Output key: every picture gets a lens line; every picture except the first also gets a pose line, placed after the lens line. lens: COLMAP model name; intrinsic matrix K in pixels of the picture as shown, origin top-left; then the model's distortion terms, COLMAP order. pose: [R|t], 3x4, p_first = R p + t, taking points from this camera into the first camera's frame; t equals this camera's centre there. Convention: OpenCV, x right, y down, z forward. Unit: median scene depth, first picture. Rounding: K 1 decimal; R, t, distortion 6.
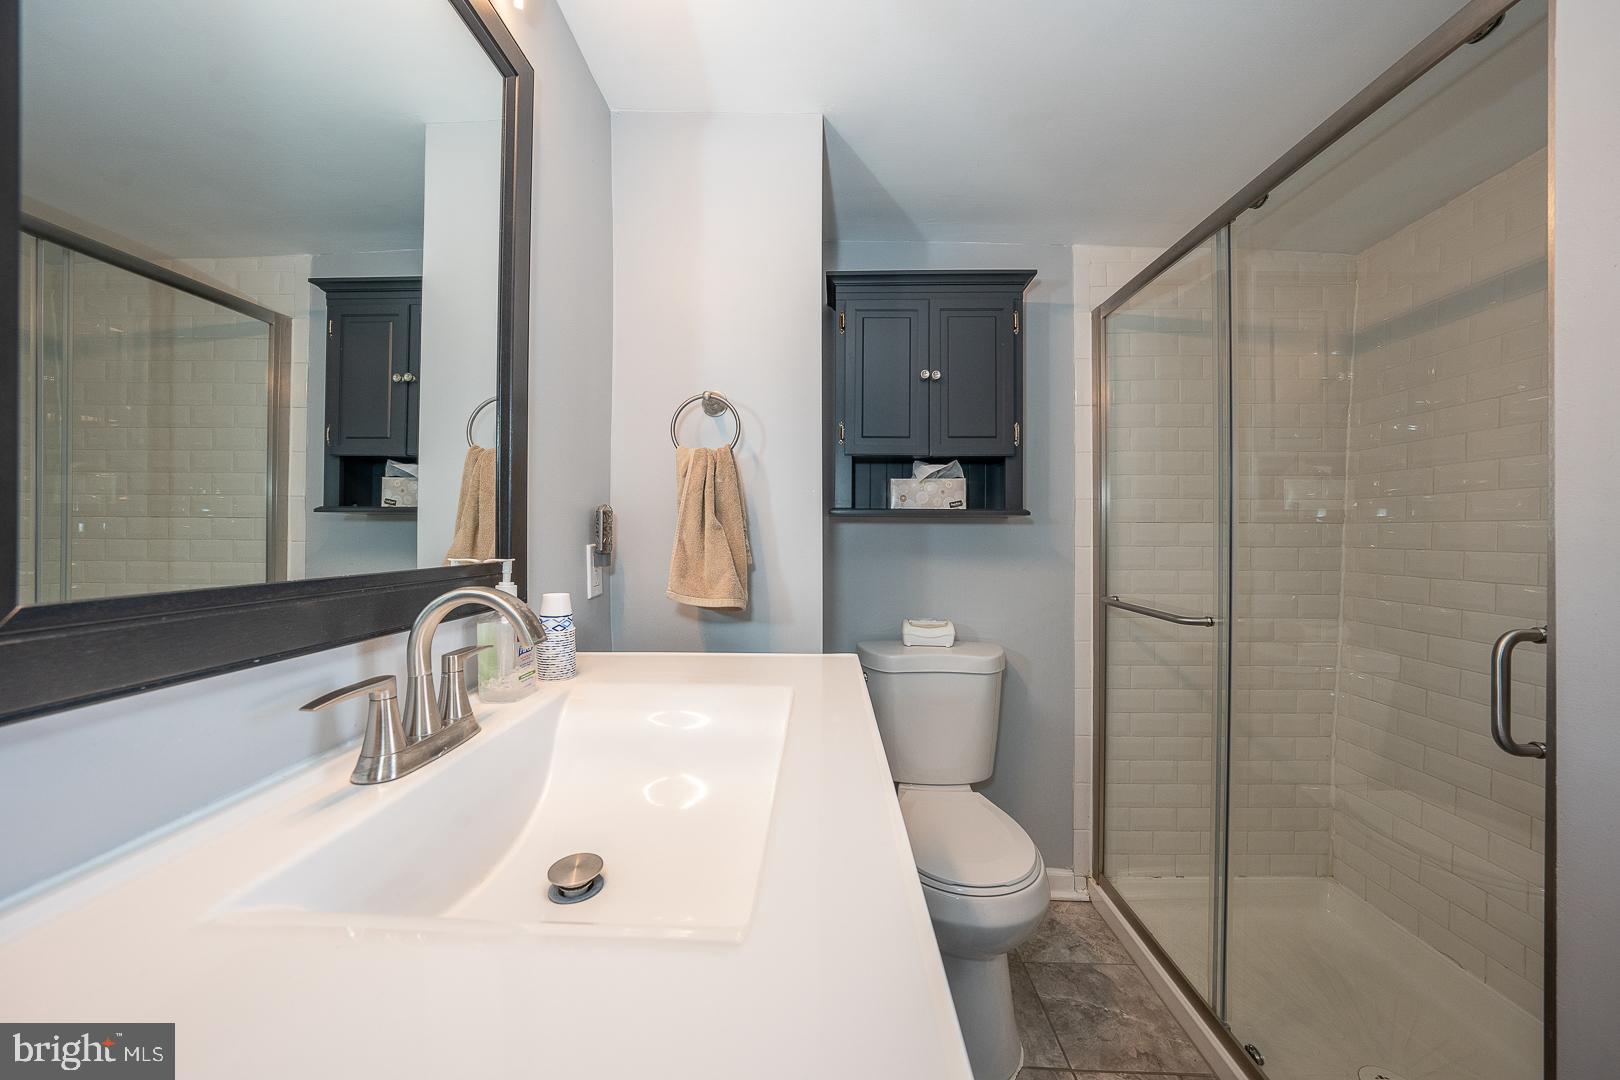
lens RADIAL K [[559.2, 0, 809.4], [0, 559.2, 535.9], [0, 0, 1]] dist [-0.025560, 0.004614]
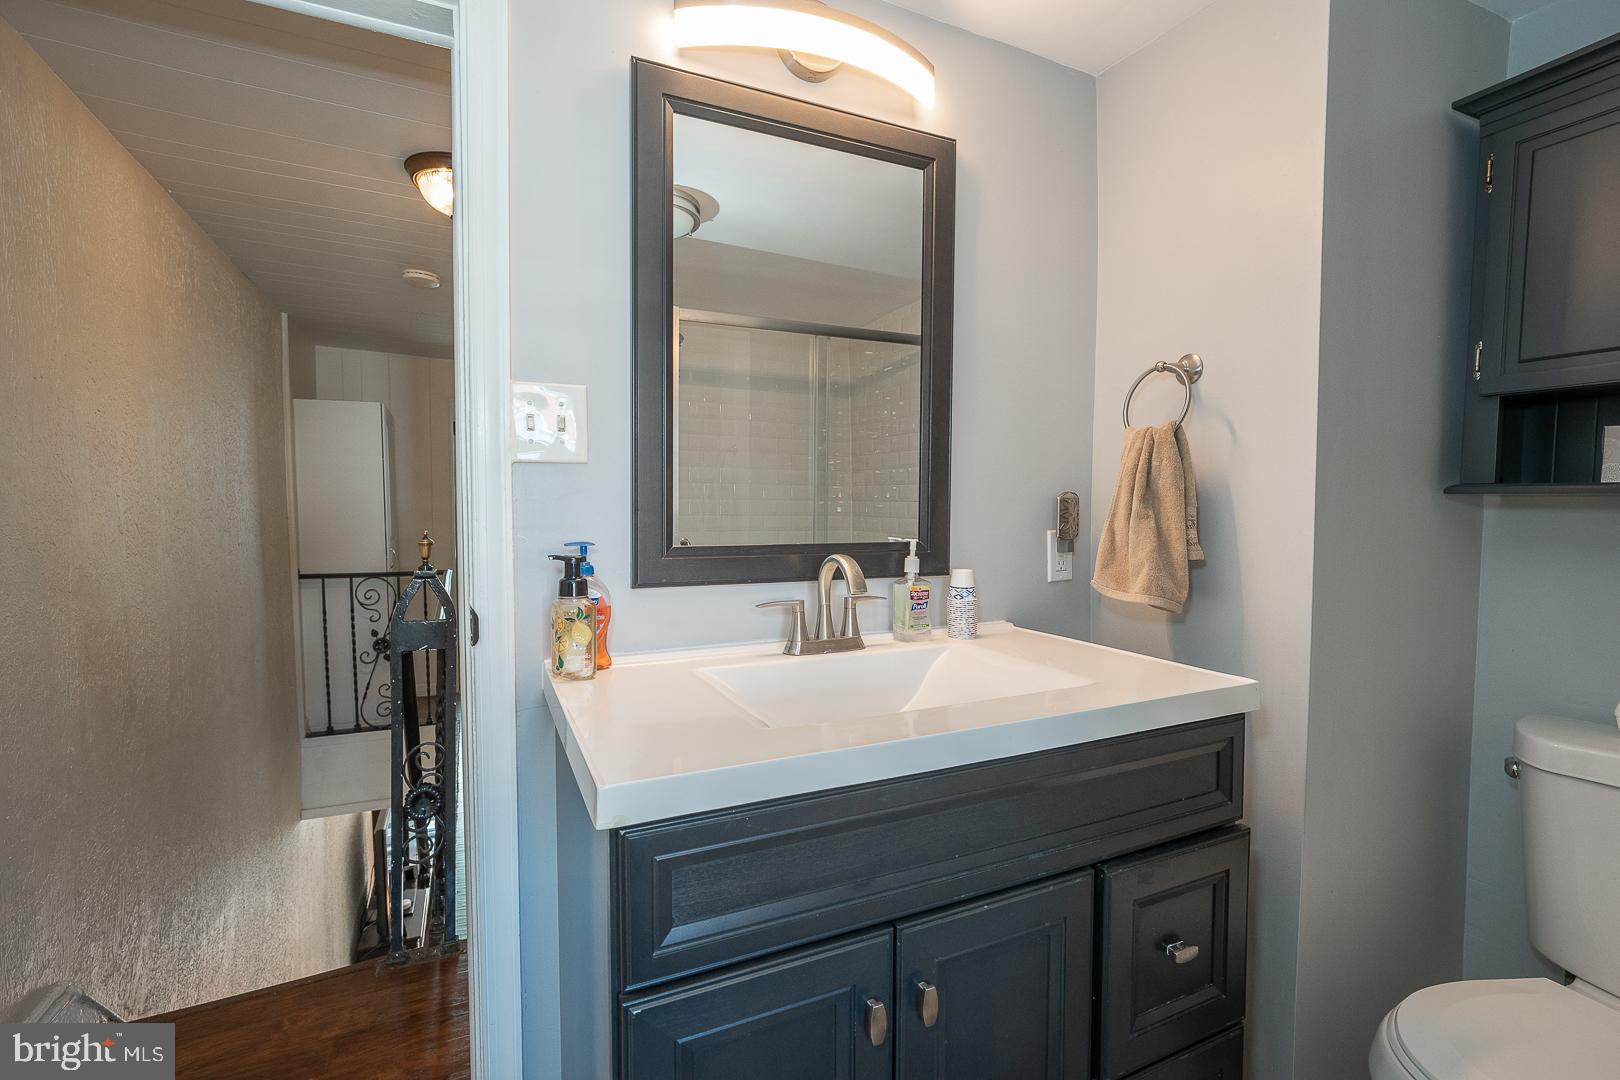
lens RADIAL K [[737.8, 0, 812.2], [0, 737.8, 541.4], [0, 0, 1]] dist [0.000526, 0.000015]
pose [[0.433441, 0.048567, -0.899872, 0.481703], [-0.009010, 0.998730, 0.049563, -0.020204], [0.901137, -0.013375, 0.433328, -0.004943]]
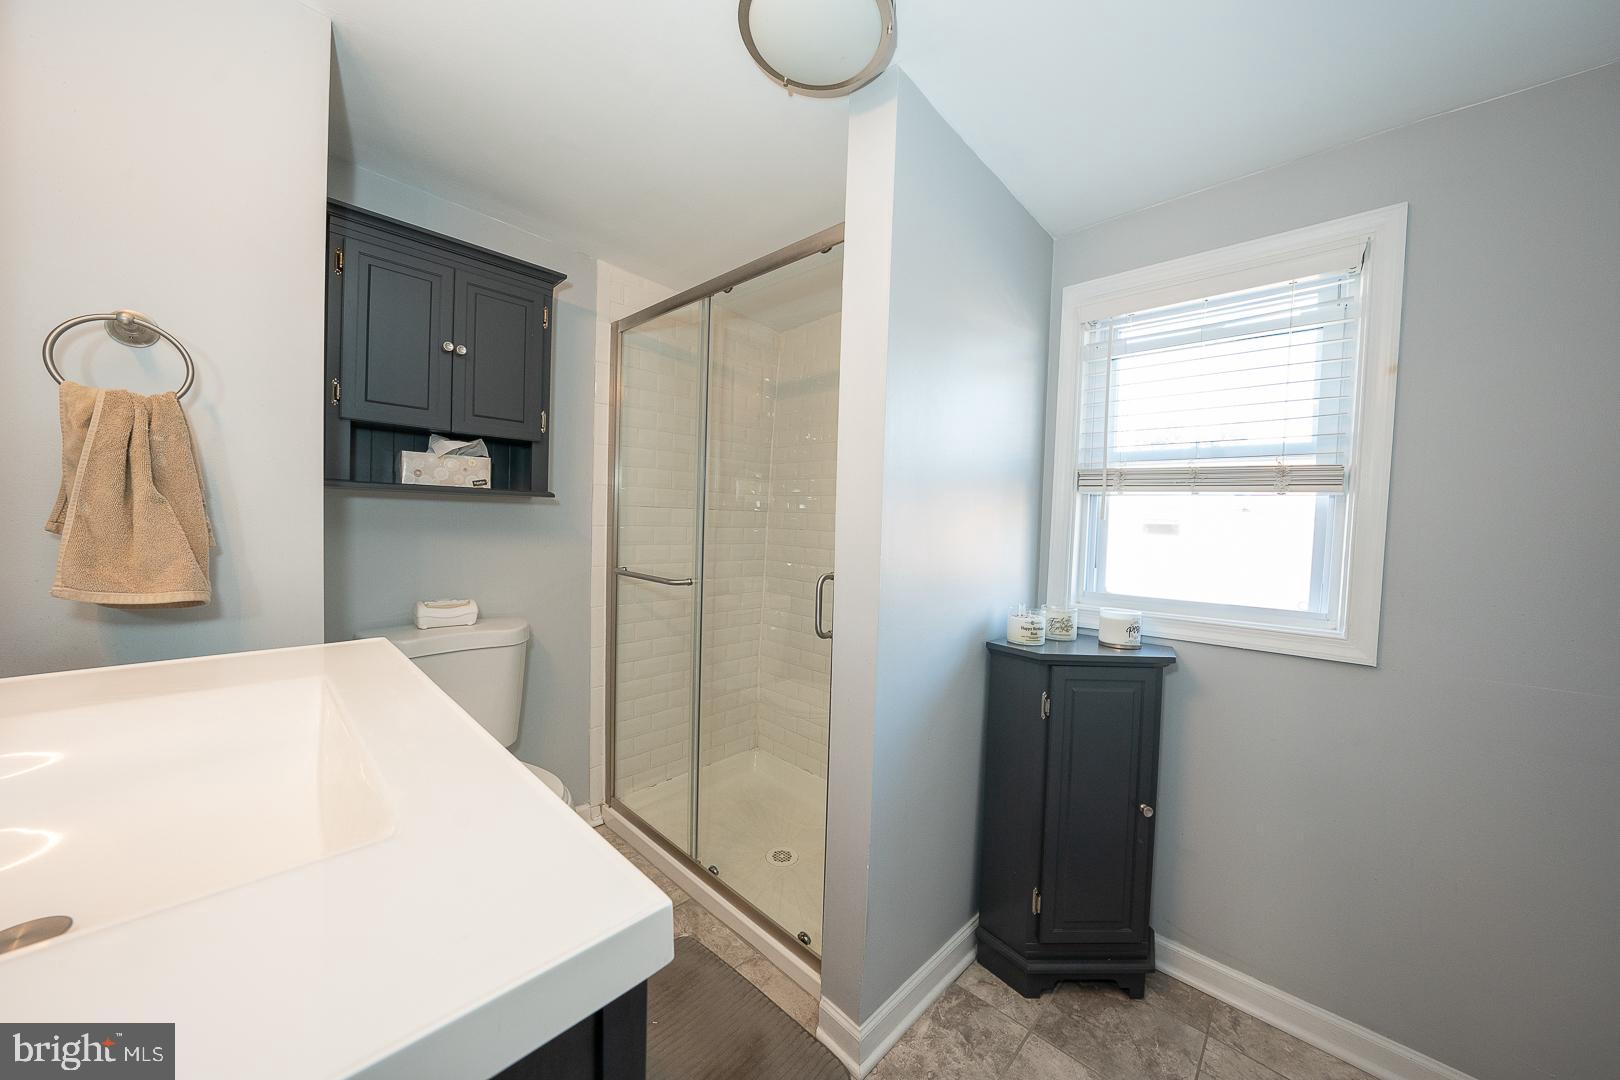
lens RADIAL K [[559.2, 0, 816.7], [0, 559.2, 536.6], [0, 0, 1]] dist [-0.025560, 0.004614]
pose [[0.661211, -0.006265, 0.750173, -0.089803], [-0.028775, 0.999017, 0.033705, -0.011591], [-0.749648, -0.043873, 0.660381, -0.123024]]
